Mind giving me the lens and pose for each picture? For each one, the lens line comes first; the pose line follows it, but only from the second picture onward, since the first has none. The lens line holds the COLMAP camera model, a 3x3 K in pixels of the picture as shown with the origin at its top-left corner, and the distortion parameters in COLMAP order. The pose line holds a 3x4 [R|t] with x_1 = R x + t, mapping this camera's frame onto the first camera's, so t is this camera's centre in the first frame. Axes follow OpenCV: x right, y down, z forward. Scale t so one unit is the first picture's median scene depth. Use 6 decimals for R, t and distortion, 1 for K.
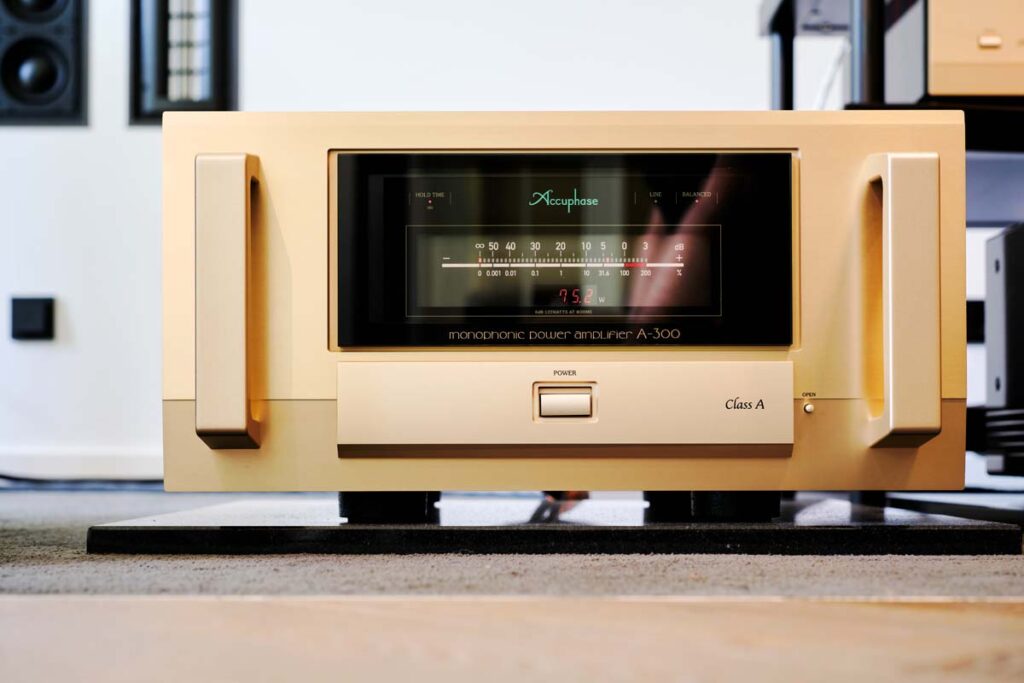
lens RADIAL K [[1493.0, 0, 510.8], [0, 1493.0, 341.4], [0, 0, 1]] dist [0.014484, 0.000000]
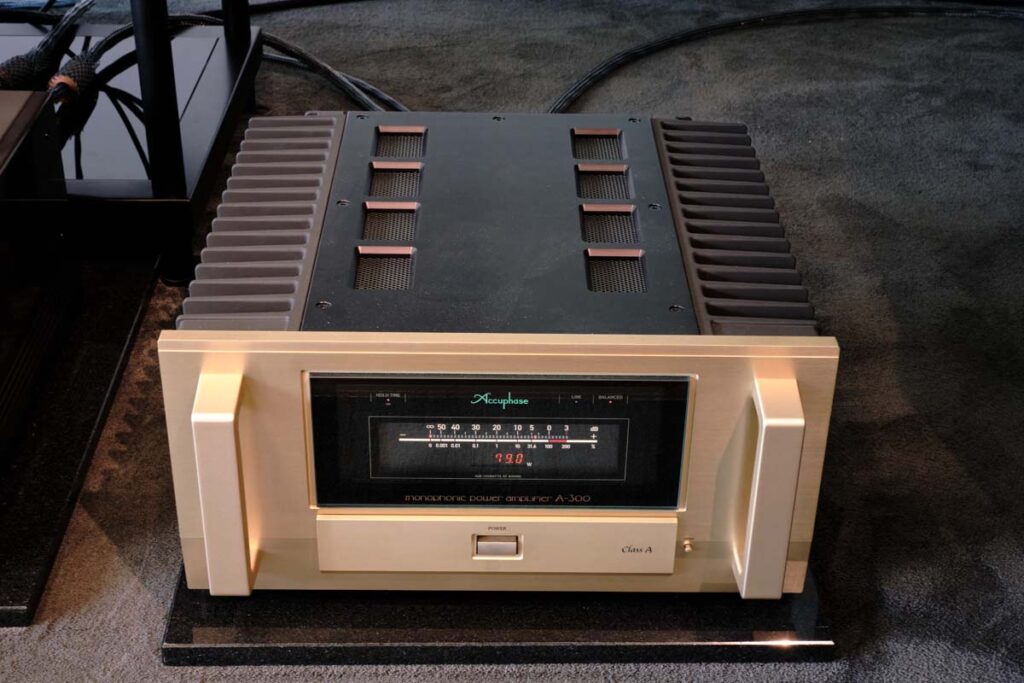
lens RADIAL K [[1493.0, 0, 512.4], [0, 1493.0, 341.0], [0, 0, 1]] dist [0.014484, 0.000000]
pose [[0.999669, 0.012517, 0.022492, 0.017884], [-0.022646, 0.843042, 0.537371, -0.779189], [-0.012236, -0.537703, 0.843046, 0.014454]]
